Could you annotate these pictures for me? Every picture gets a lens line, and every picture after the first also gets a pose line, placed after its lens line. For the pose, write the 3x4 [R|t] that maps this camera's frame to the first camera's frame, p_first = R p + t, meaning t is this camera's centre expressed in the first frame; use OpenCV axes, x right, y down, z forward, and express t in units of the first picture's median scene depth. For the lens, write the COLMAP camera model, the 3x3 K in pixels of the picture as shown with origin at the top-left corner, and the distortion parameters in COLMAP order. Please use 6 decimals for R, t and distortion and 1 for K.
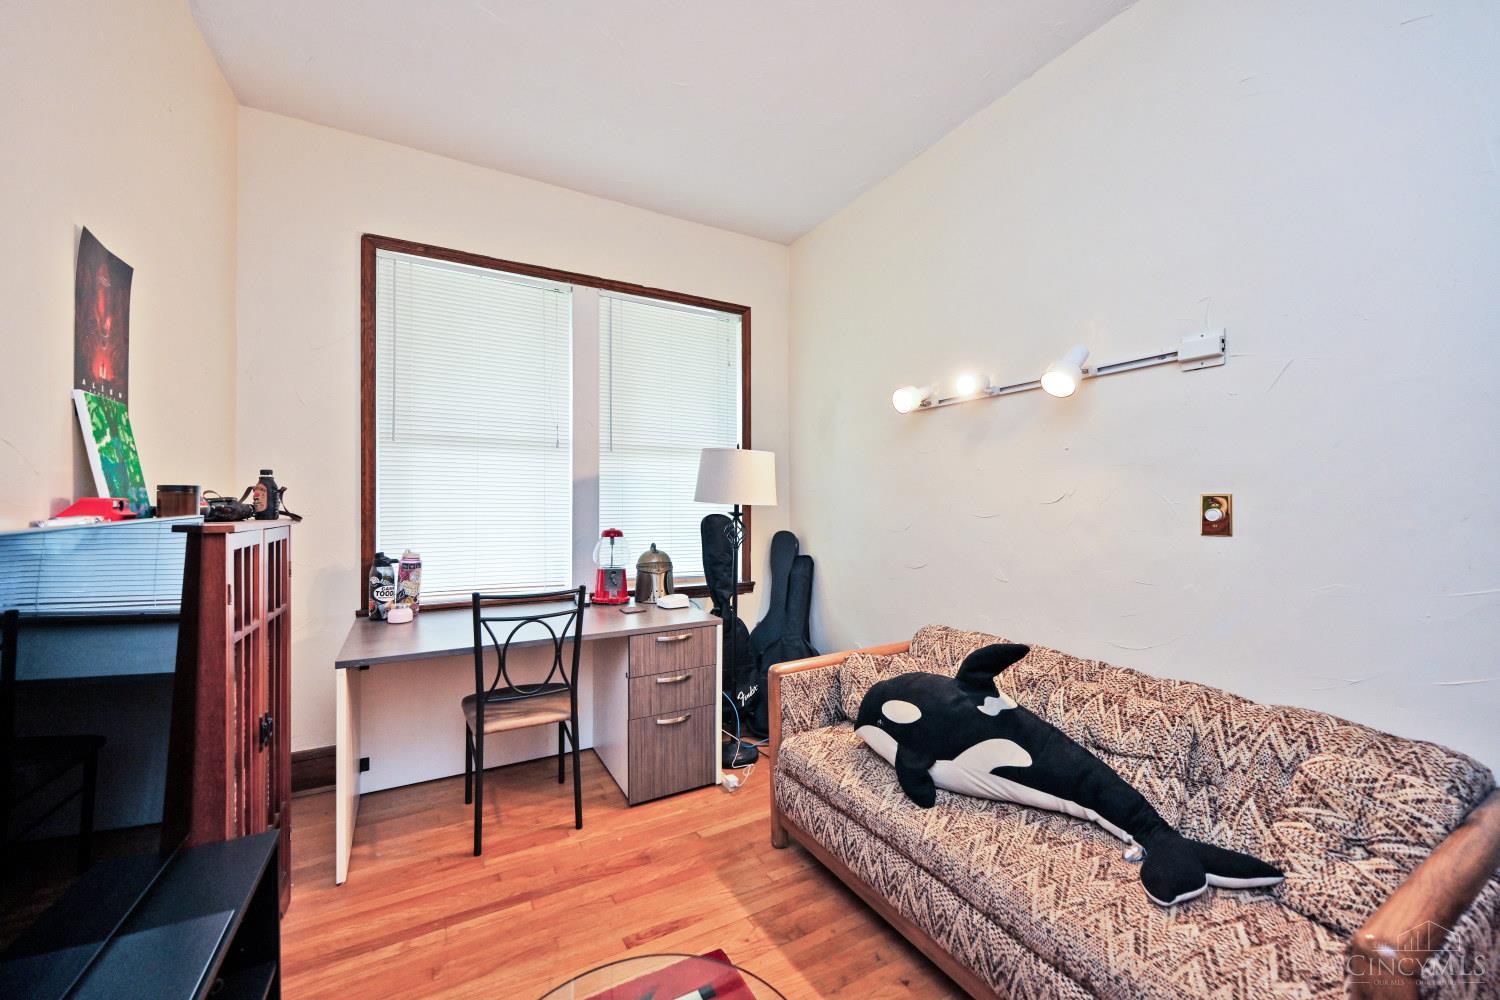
lens RADIAL K [[588.7, 0, 753.0], [0, 588.7, 501.7], [0, 0, 1]] dist [-0.000657, -0.000017]
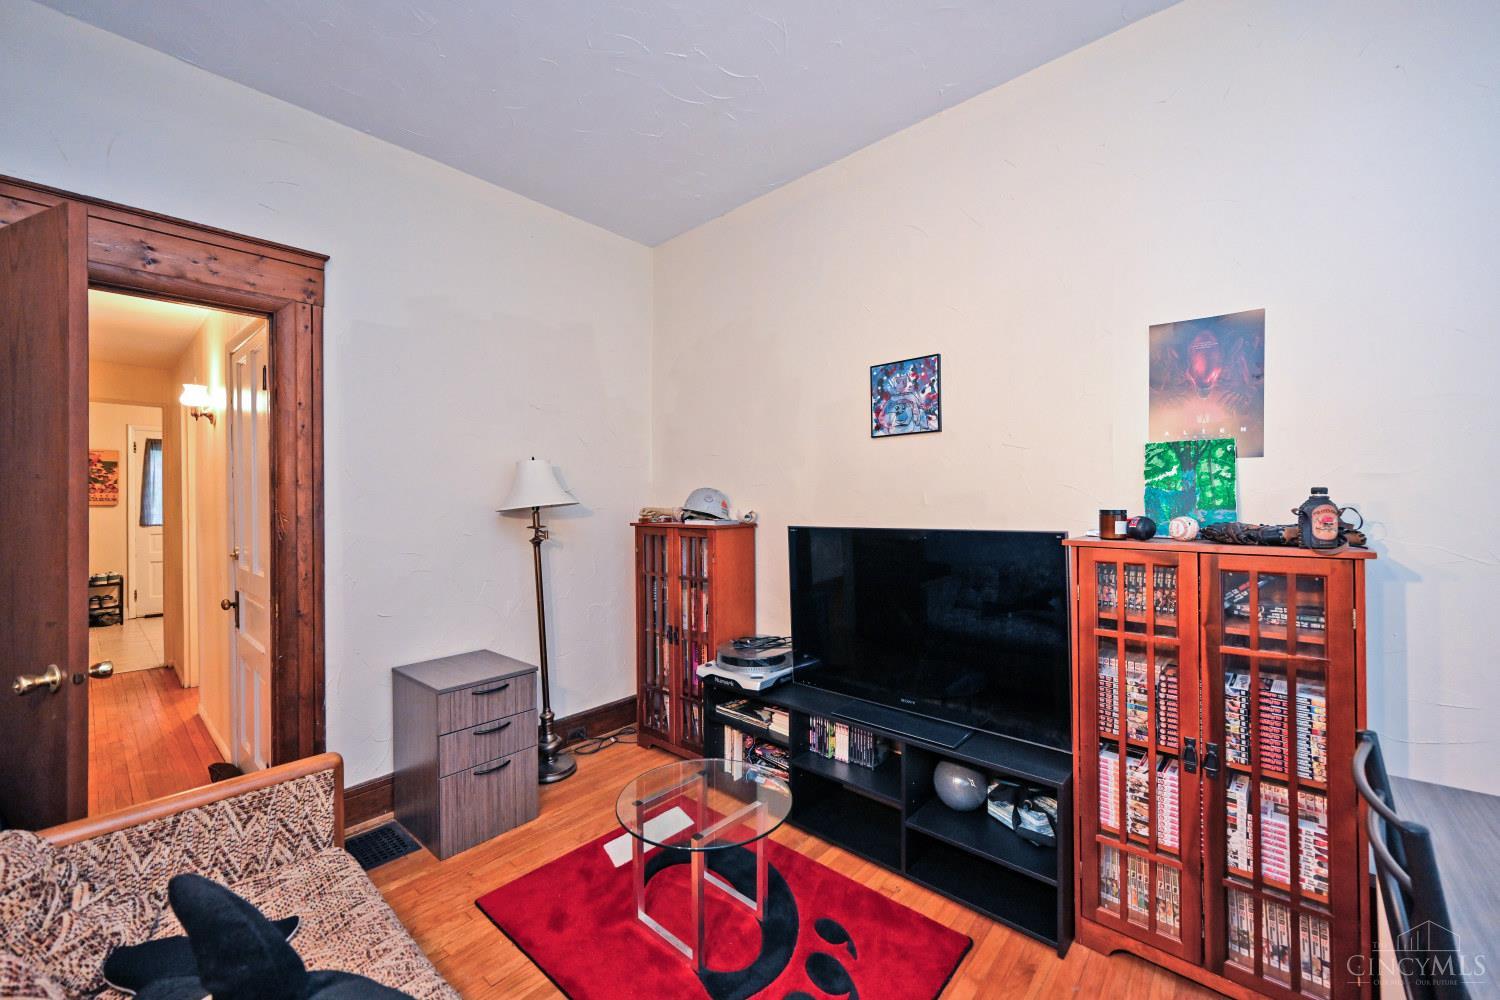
lens RADIAL K [[594.8, 0, 757.2], [0, 594.8, 495.9], [0, 0, 1]] dist [-0.000281, 0.000045]
pose [[-0.942929, 0.006139, -0.332936, 0.146871], [0.007623, 0.999966, -0.003152, -0.037907], [0.332906, -0.005510, -0.942944, 1.256199]]
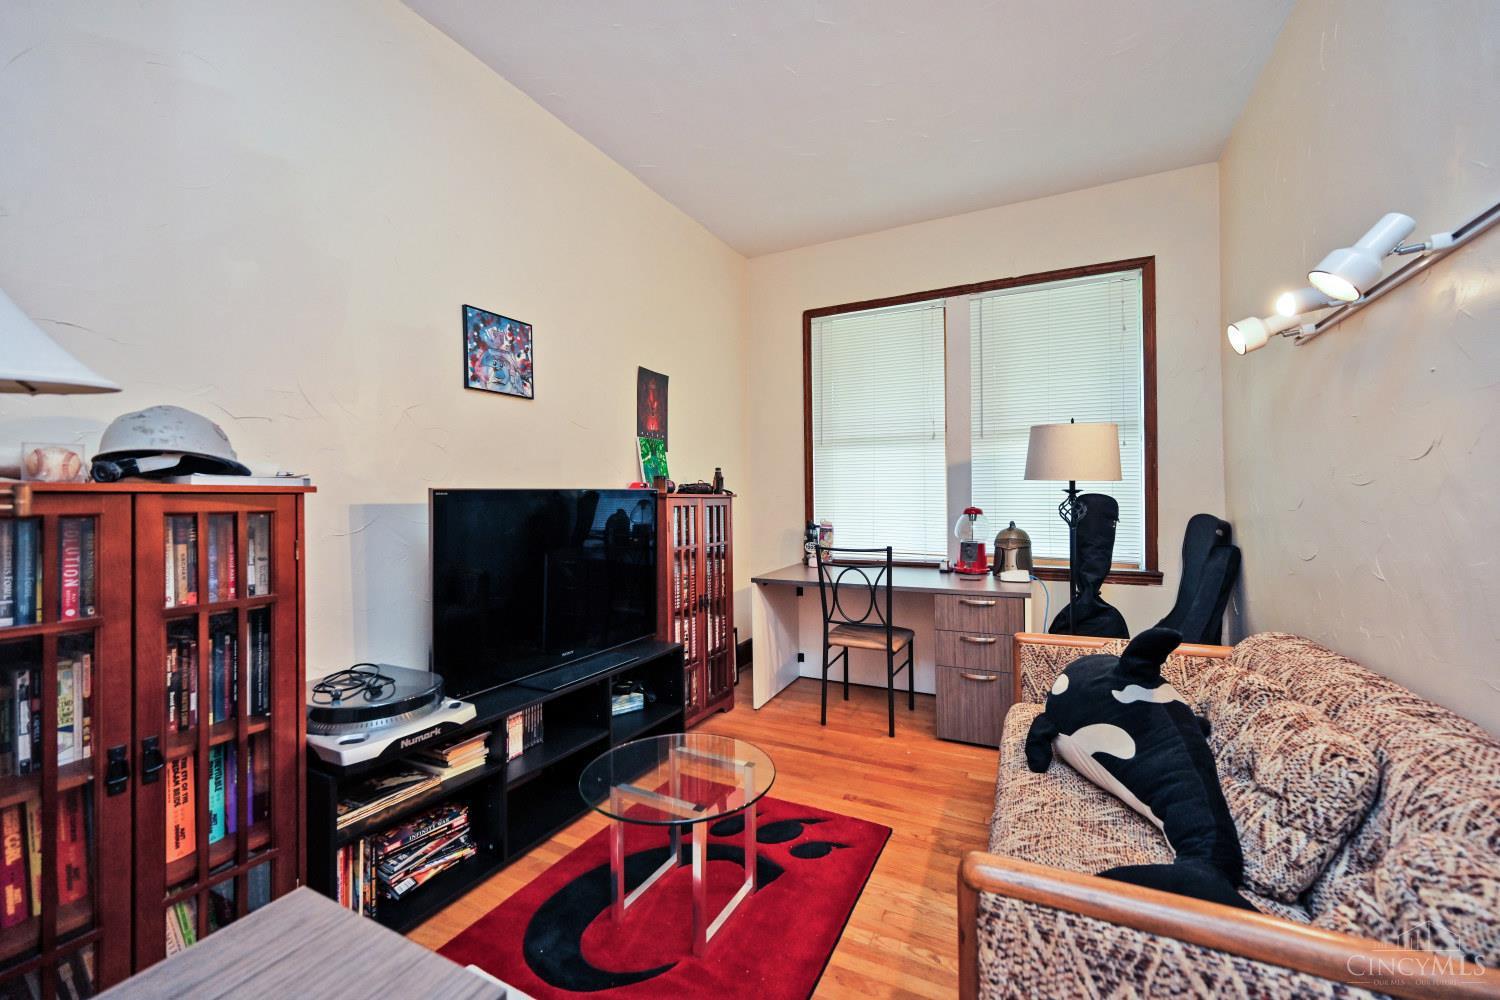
lens RADIAL K [[594.8, 0, 757.2], [0, 594.8, 495.9], [0, 0, 1]] dist [-0.000281, 0.000045]
pose [[0.562895, -0.013296, -0.826421, 0.657647], [0.010267, 0.999906, -0.009095, 0.044047], [0.826465, -0.003365, 0.562979, 0.035858]]
